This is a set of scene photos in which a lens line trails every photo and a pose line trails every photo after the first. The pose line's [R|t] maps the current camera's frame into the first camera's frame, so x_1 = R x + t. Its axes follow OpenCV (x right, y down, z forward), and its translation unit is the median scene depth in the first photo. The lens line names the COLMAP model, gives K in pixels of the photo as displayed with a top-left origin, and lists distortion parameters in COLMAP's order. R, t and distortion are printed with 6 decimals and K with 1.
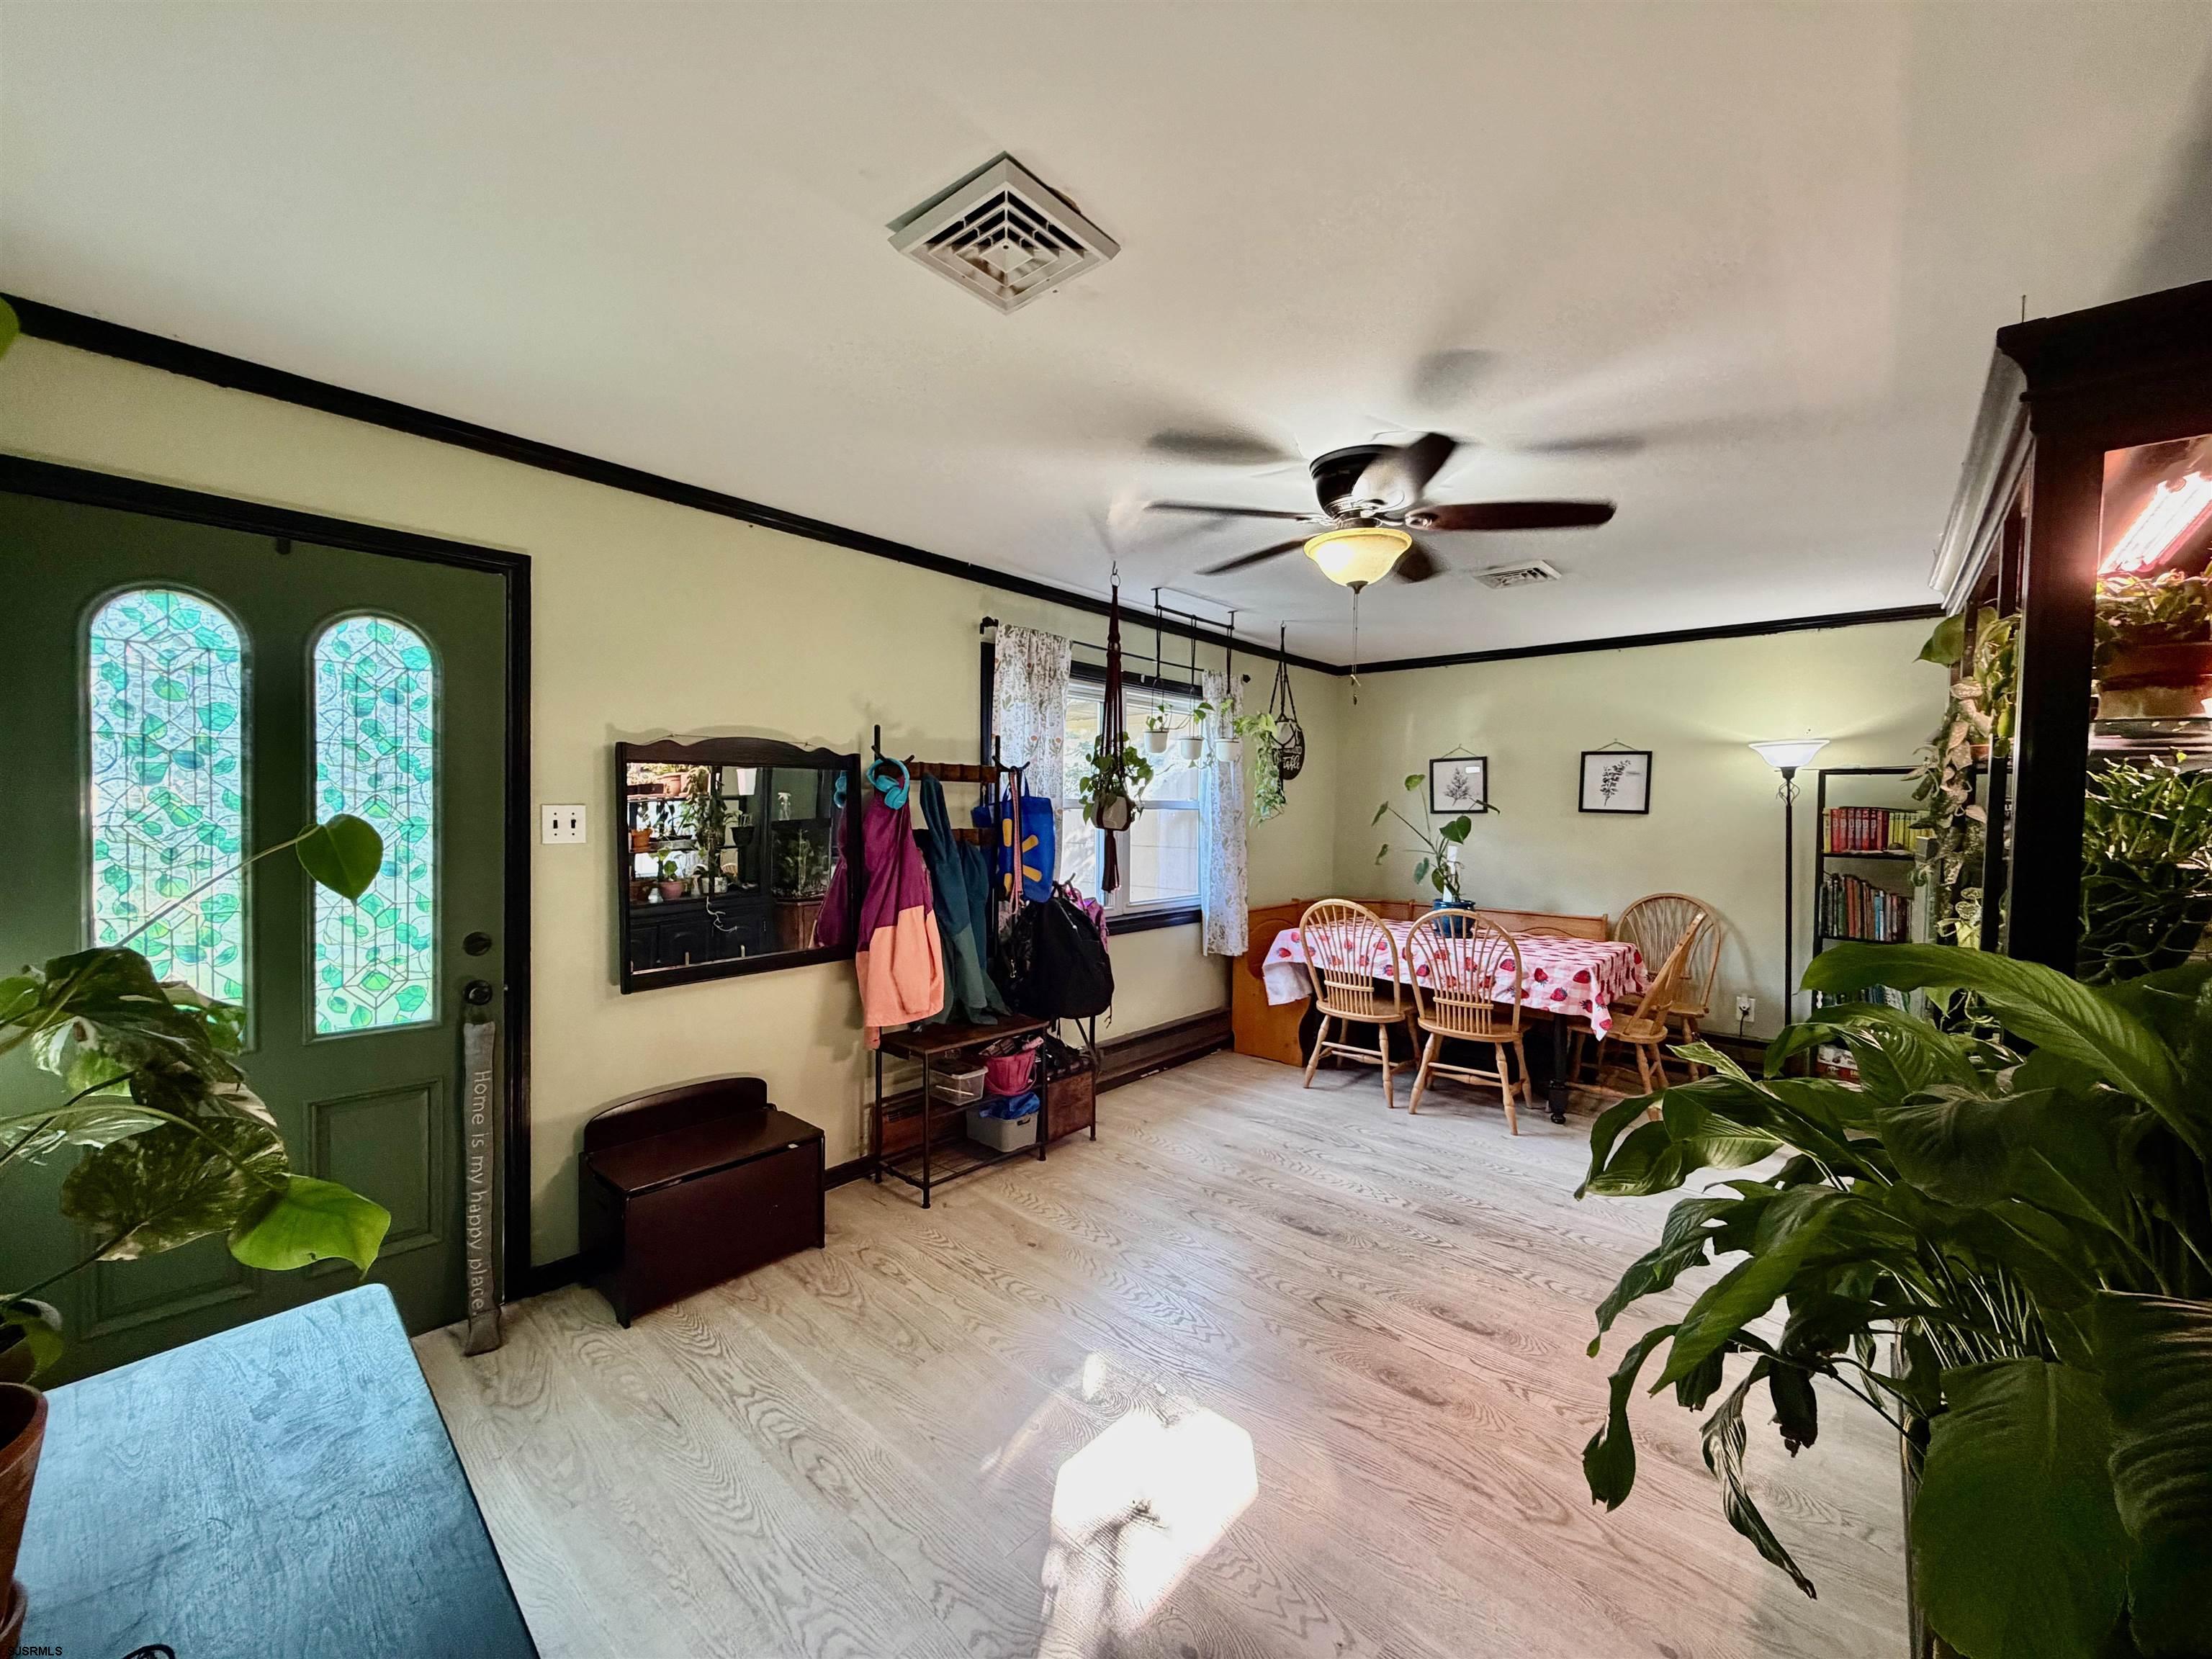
lens RADIAL K [[876.5, 0, 1102.2], [0, 876.5, 827.9], [0, 0, 1]] dist [-0.001072, -0.000199]
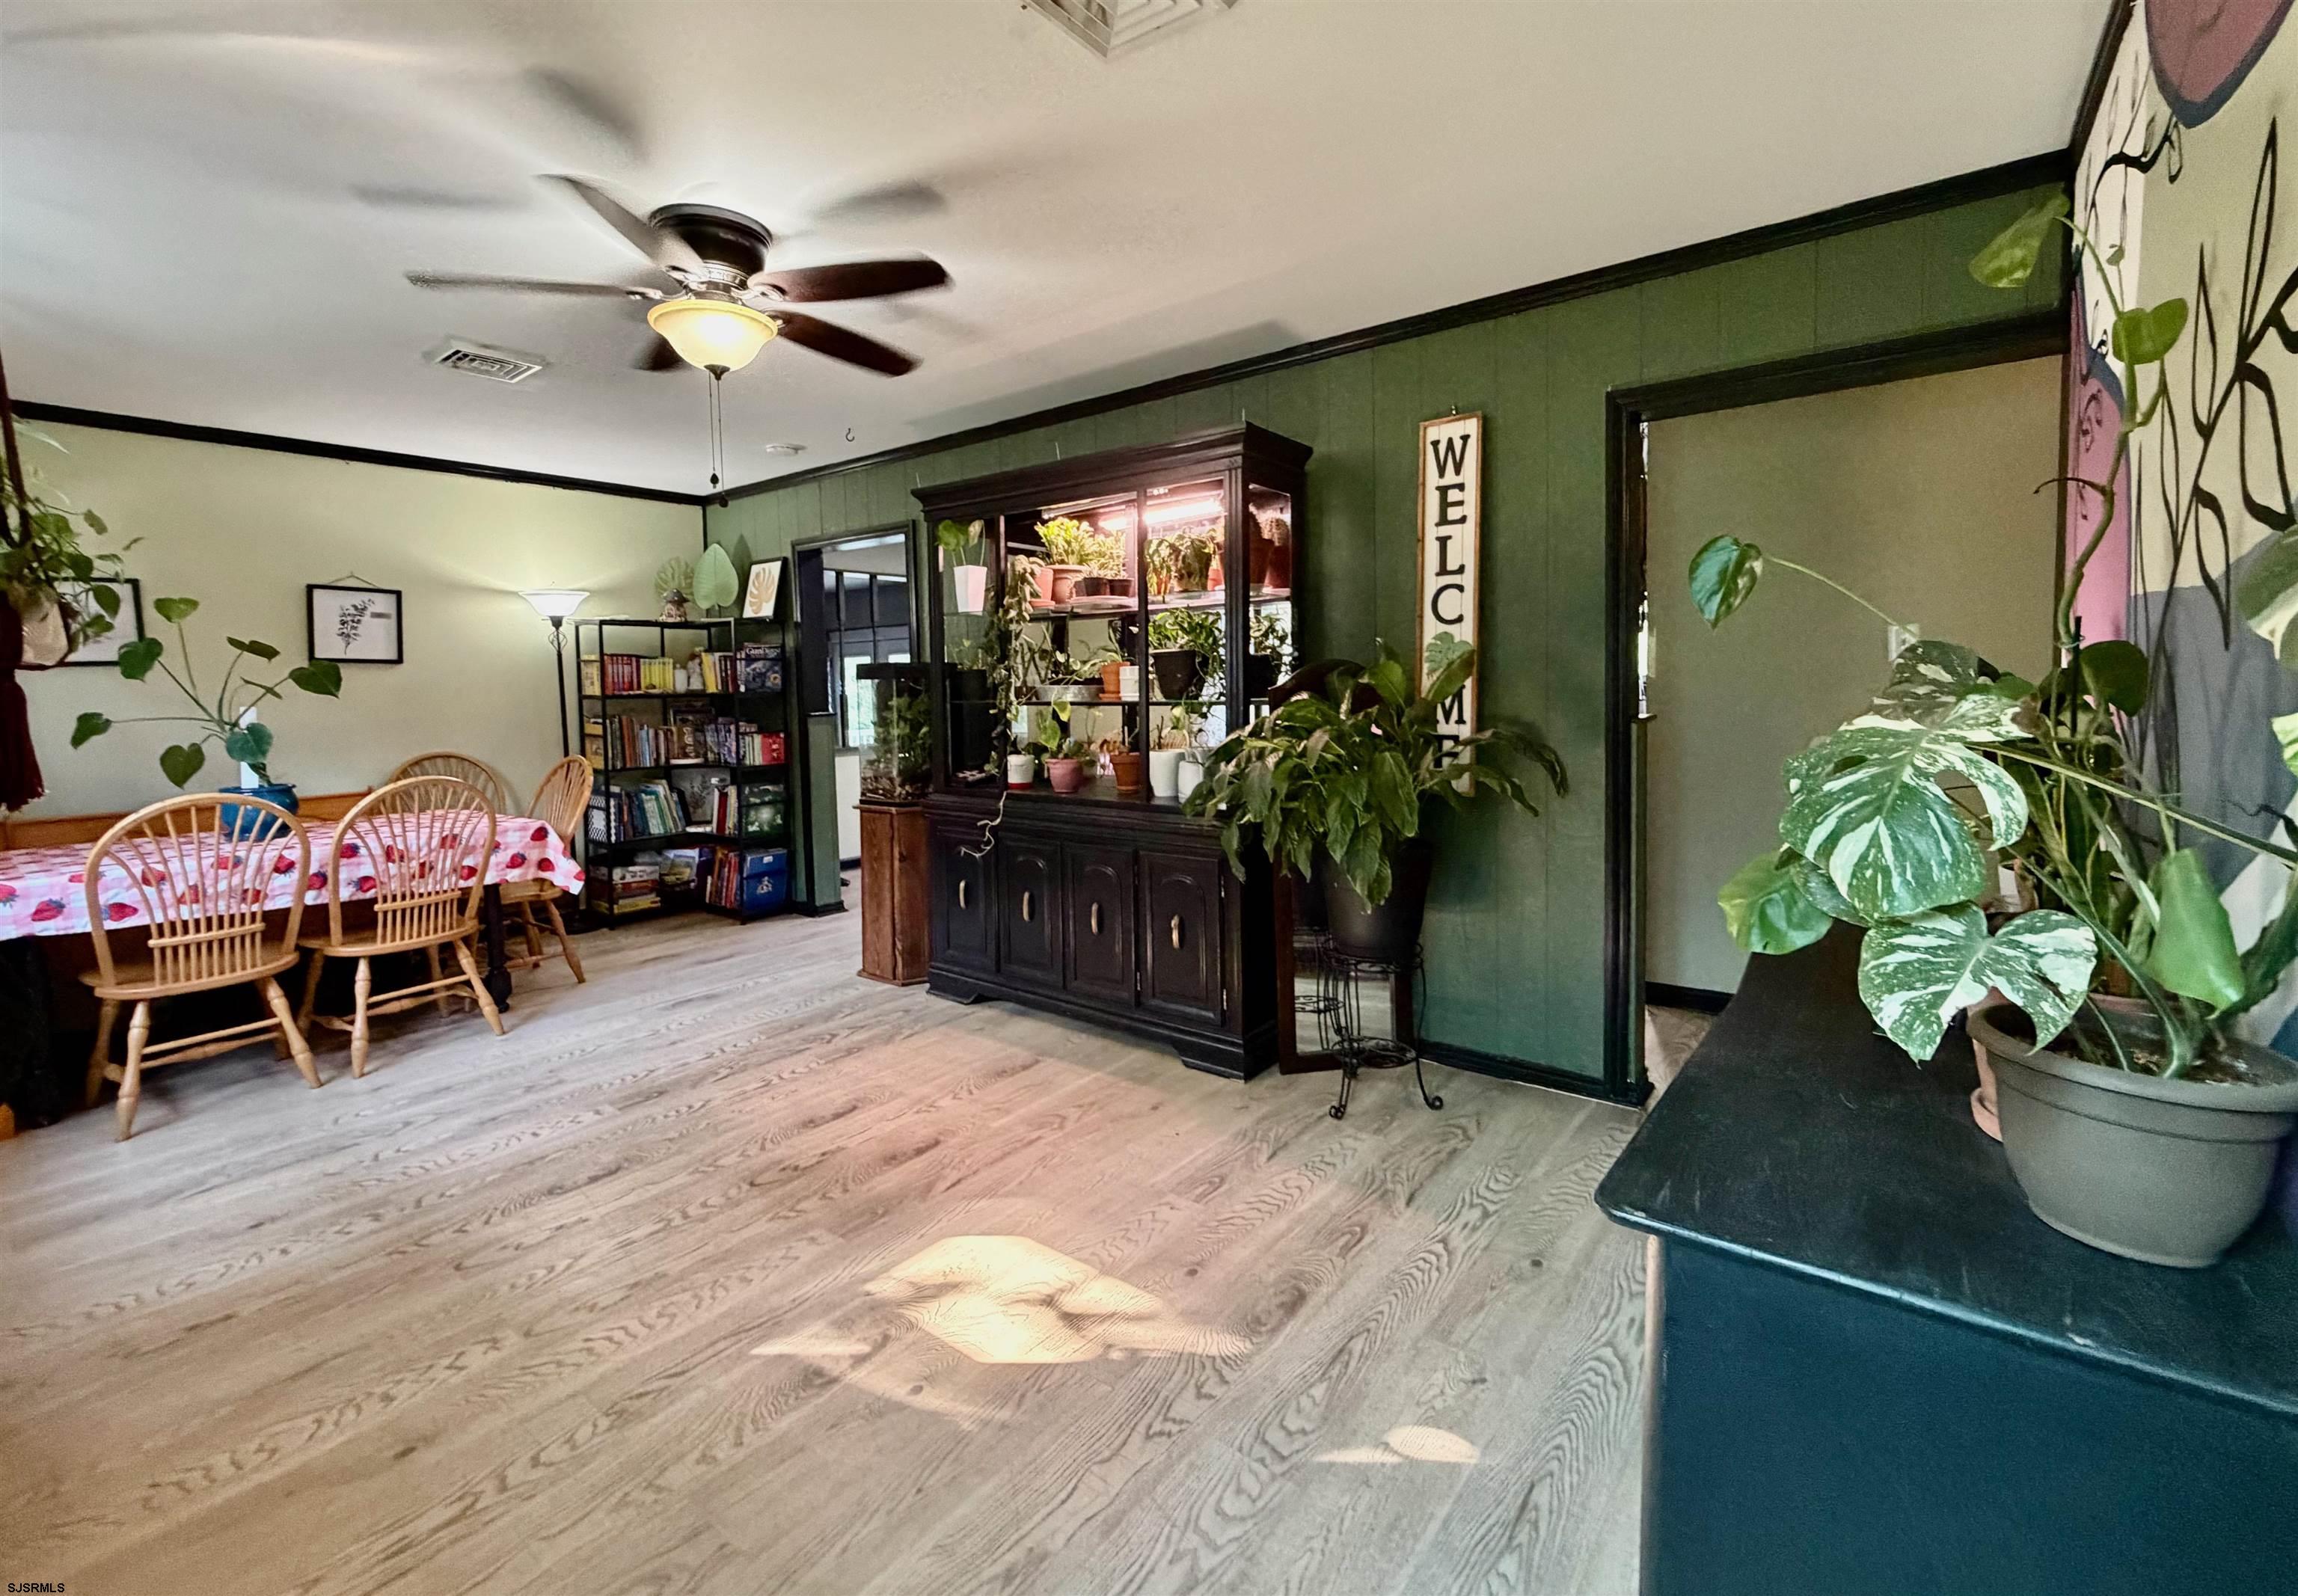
lens RADIAL K [[970.5, 0, 1139.8], [0, 970.5, 734.9], [0, 0, 1]] dist [-0.000087, 0.000655]
pose [[-0.059218, -0.066493, 0.996028, -0.505270], [0.043320, 0.996668, 0.069112, 0.026104], [-0.997305, 0.047240, -0.056141, 0.452926]]
